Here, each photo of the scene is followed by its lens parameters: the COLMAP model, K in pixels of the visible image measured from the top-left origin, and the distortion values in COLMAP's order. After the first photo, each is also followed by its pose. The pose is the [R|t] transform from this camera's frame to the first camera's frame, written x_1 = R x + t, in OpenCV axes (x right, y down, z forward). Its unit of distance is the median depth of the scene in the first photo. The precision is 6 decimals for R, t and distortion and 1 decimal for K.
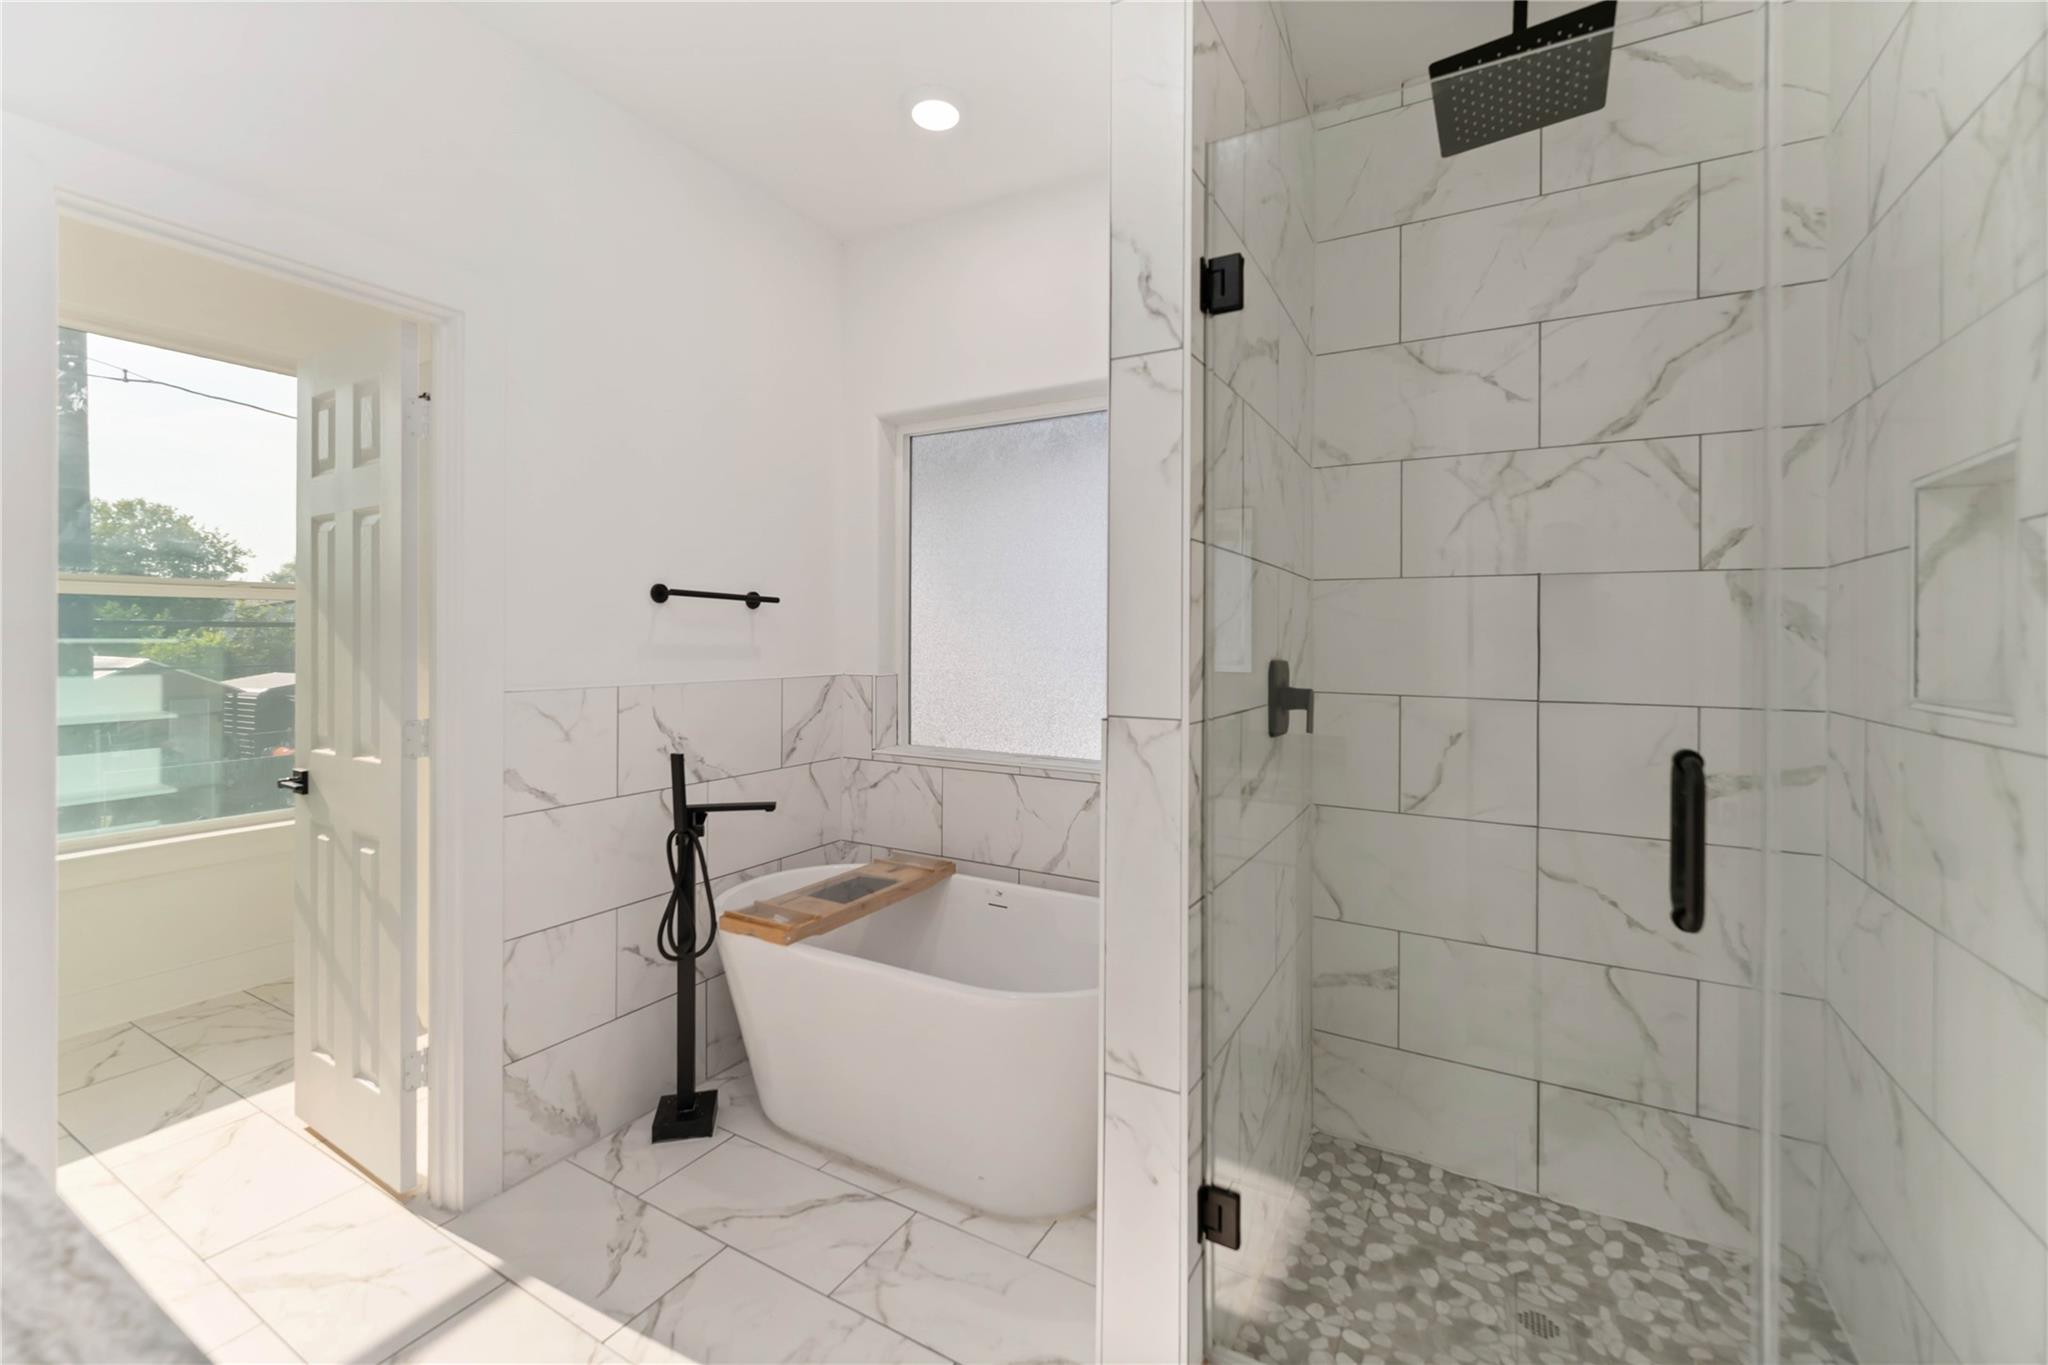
lens RADIAL K [[848.3, 0, 1021.2], [0, 848.3, 643.2], [0, 0, 1]] dist [-0.000136, -0.000088]
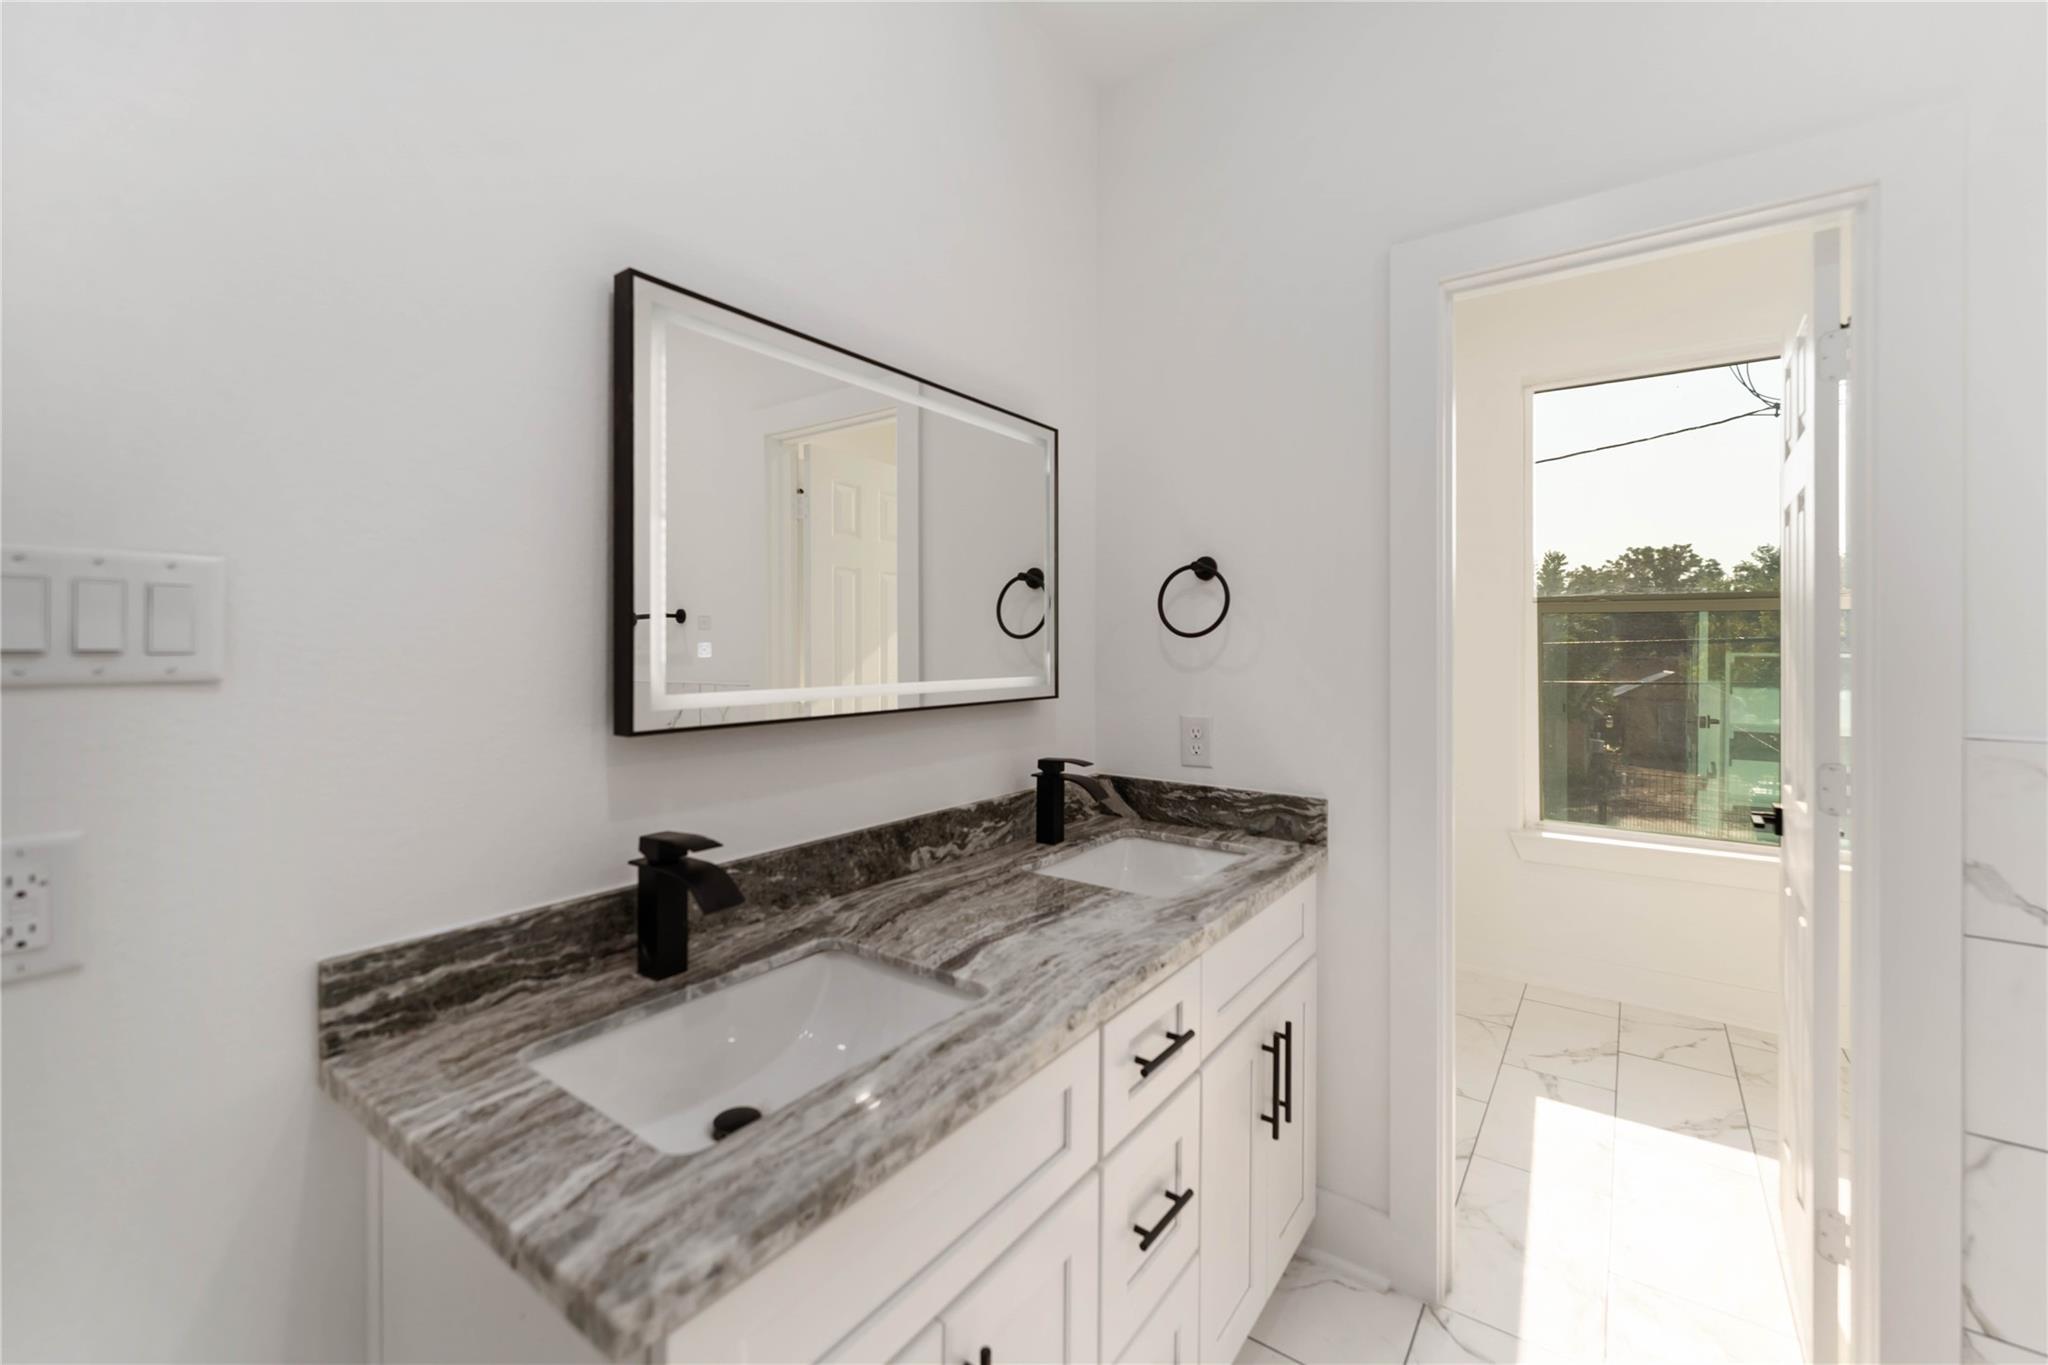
lens RADIAL K [[848.3, 0, 1021.2], [0, 848.3, 643.2], [0, 0, 1]] dist [-0.000136, -0.000088]
pose [[-0.110095, -0.008211, -0.993887, 0.098931], [-0.007406, 0.999945, -0.007440, -0.005414], [0.993894, 0.006541, -0.110149, 0.331345]]
